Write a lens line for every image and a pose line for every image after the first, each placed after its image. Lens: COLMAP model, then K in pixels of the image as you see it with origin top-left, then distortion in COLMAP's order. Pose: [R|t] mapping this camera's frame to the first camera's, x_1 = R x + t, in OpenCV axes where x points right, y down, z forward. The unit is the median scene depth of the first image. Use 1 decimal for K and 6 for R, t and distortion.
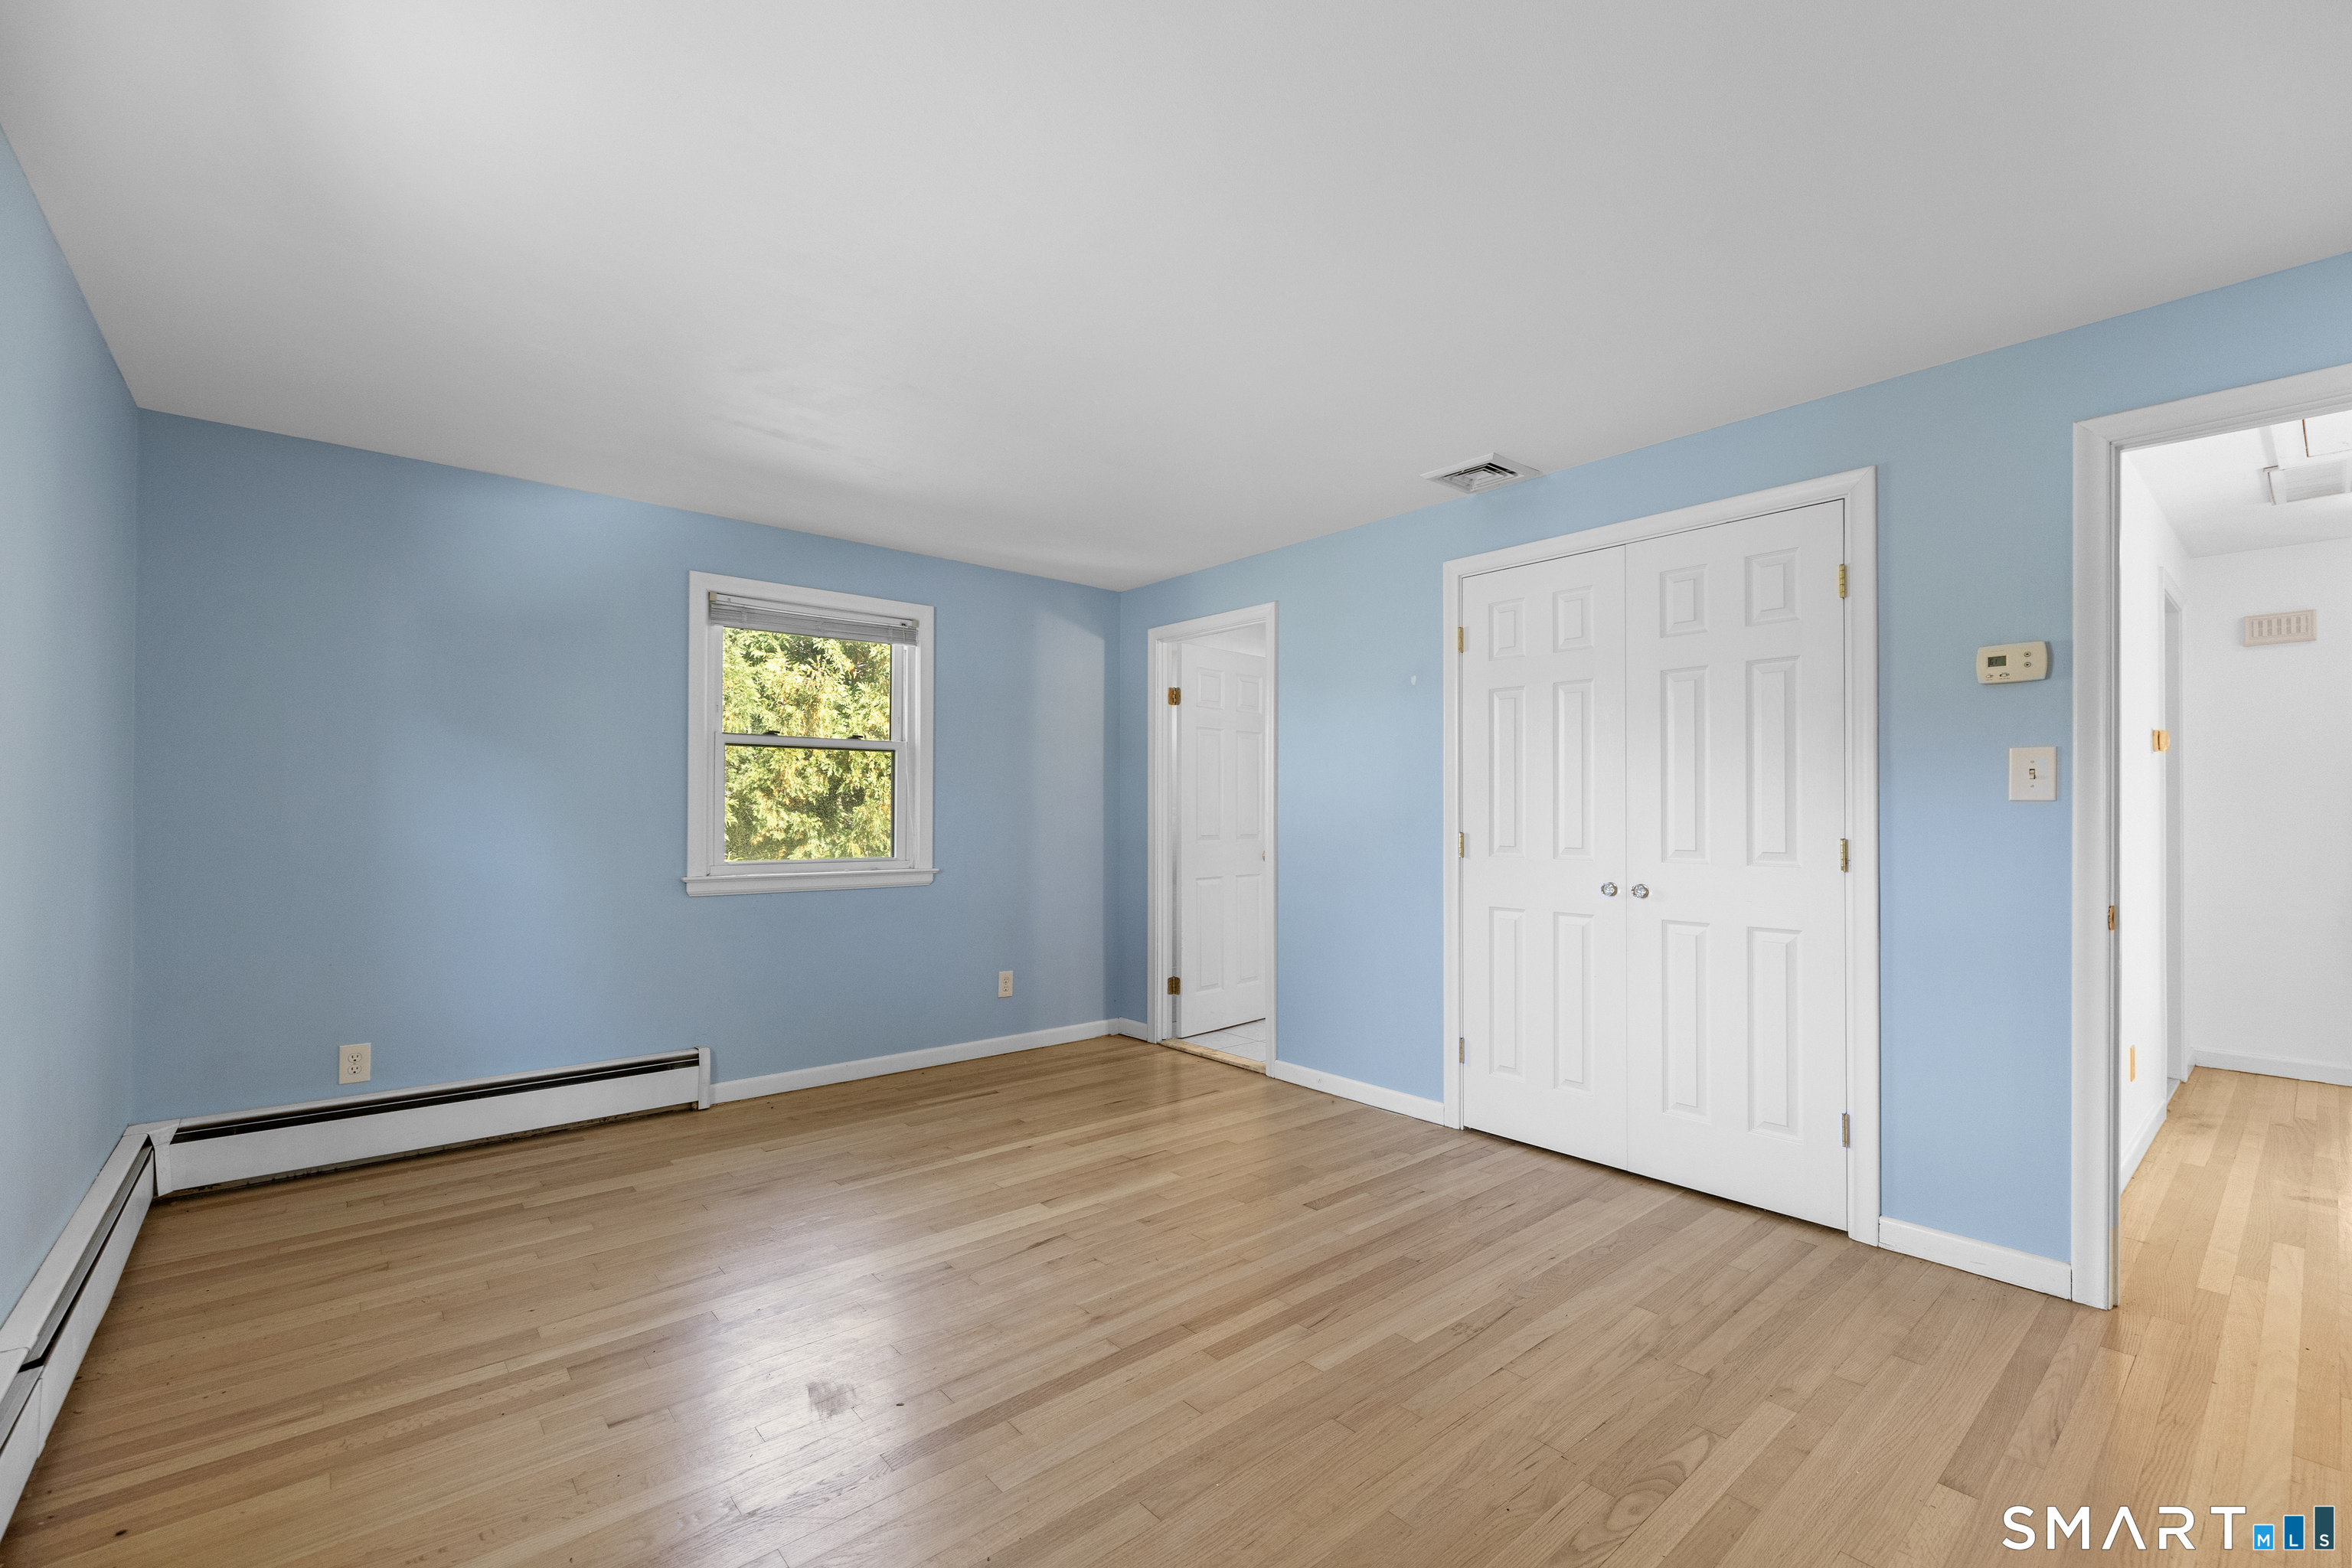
lens RADIAL K [[990.8, 0, 1177.4], [0, 990.8, 792.5], [0, 0, 1]] dist [0.002158, 0.000027]
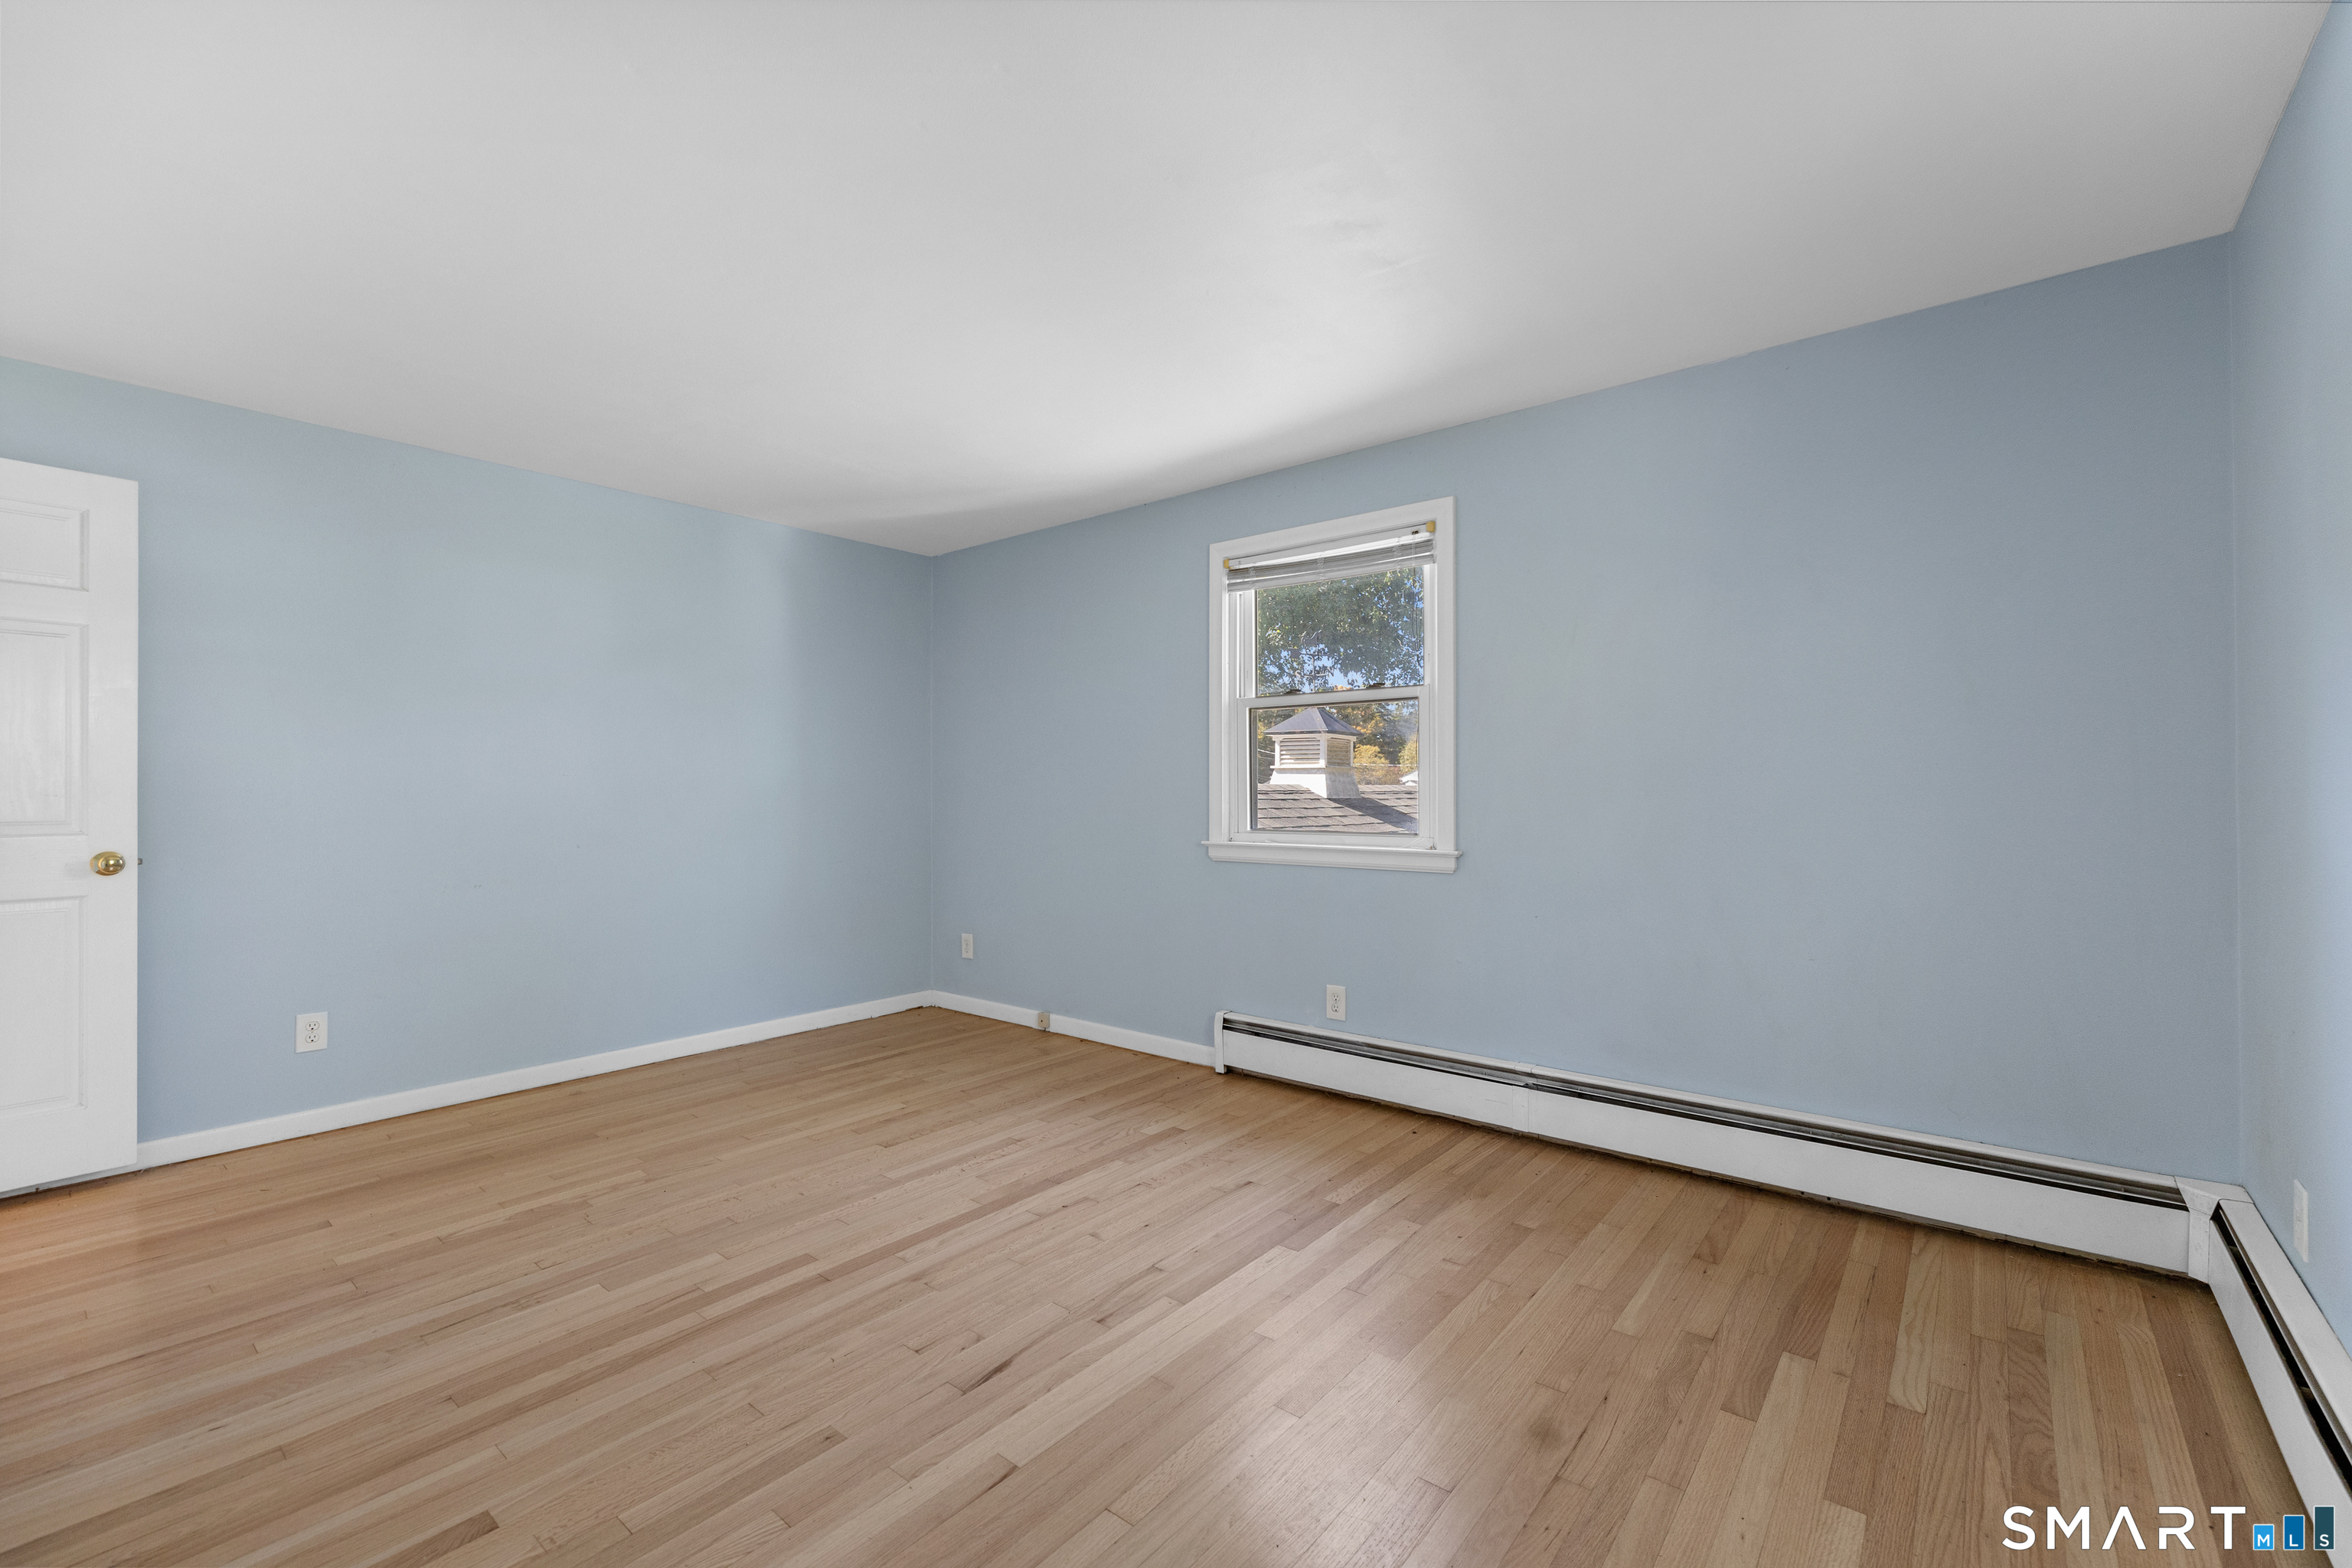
lens RADIAL K [[990.8, 0, 1177.4], [0, 990.8, 792.5], [0, 0, 1]] dist [0.002158, 0.000027]
pose [[-0.986167, 0.001672, -0.165748, -0.177662], [0.004928, 0.999803, -0.019238, 0.062524], [0.165684, -0.019788, -0.985980, 2.059979]]
